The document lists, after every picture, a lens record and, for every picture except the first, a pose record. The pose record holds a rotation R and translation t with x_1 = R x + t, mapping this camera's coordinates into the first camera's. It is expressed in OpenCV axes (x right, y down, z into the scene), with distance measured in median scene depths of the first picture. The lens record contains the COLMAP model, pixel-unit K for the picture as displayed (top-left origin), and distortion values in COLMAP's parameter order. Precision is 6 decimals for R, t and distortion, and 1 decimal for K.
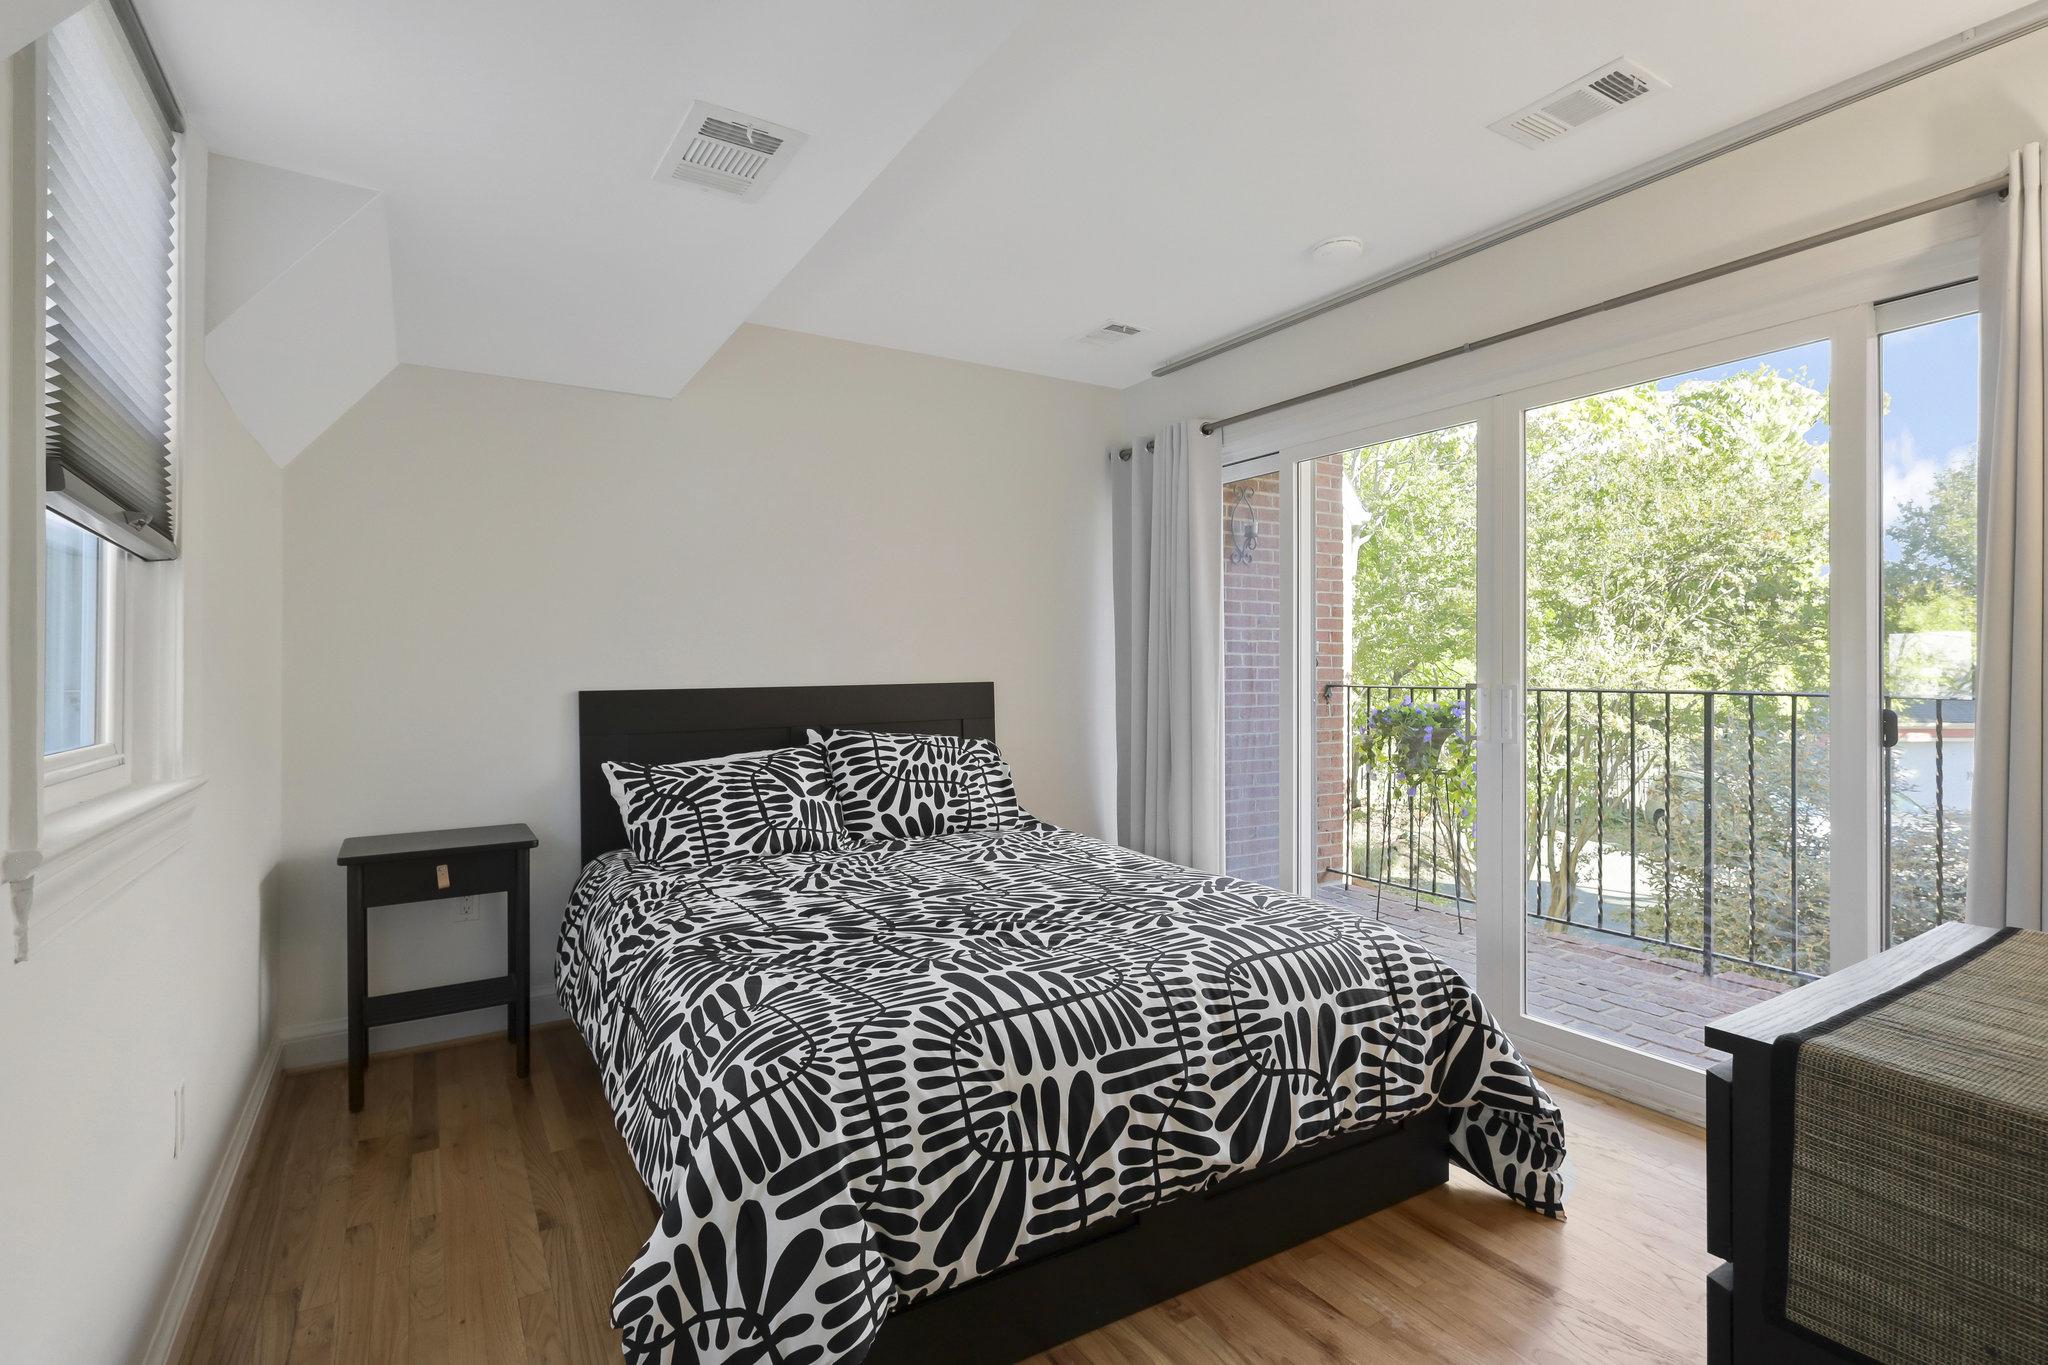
lens RADIAL K [[963.2, 0, 1024.0], [0, 963.2, 682.5], [0, 0, 1]] dist [0.000238, -0.000271]
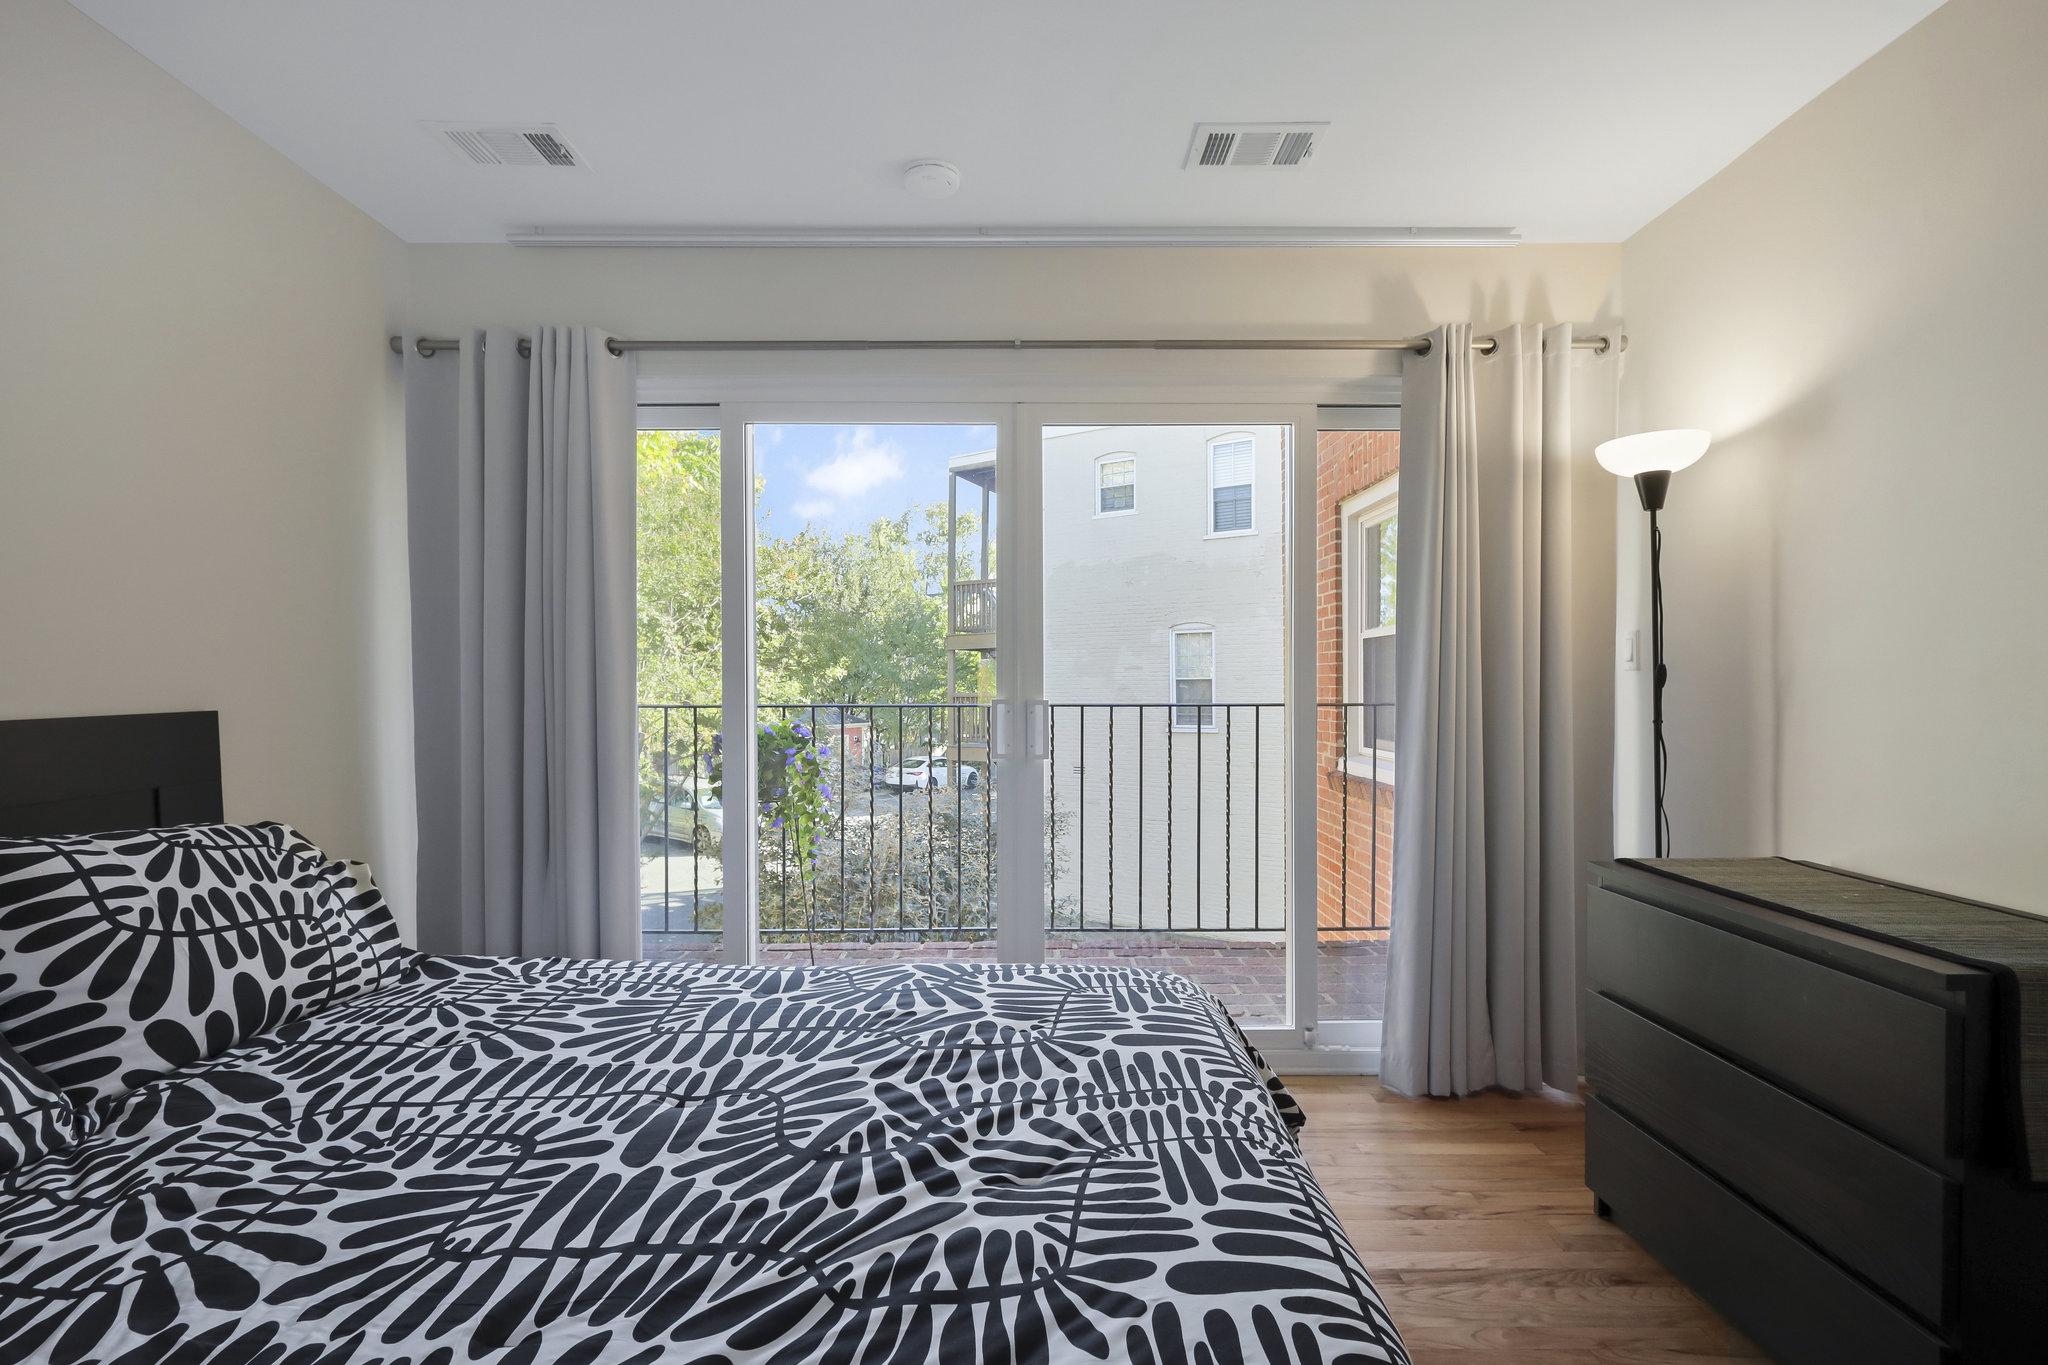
lens RADIAL K [[963.2, 0, 1024.0], [0, 963.2, 682.5], [0, 0, 1]] dist [0.000238, -0.000271]
pose [[0.527500, -0.001724, 0.849553, -0.299509], [0.016651, 0.999827, -0.008309, -0.005567], [-0.849392, 0.018529, 0.527437, 0.430036]]
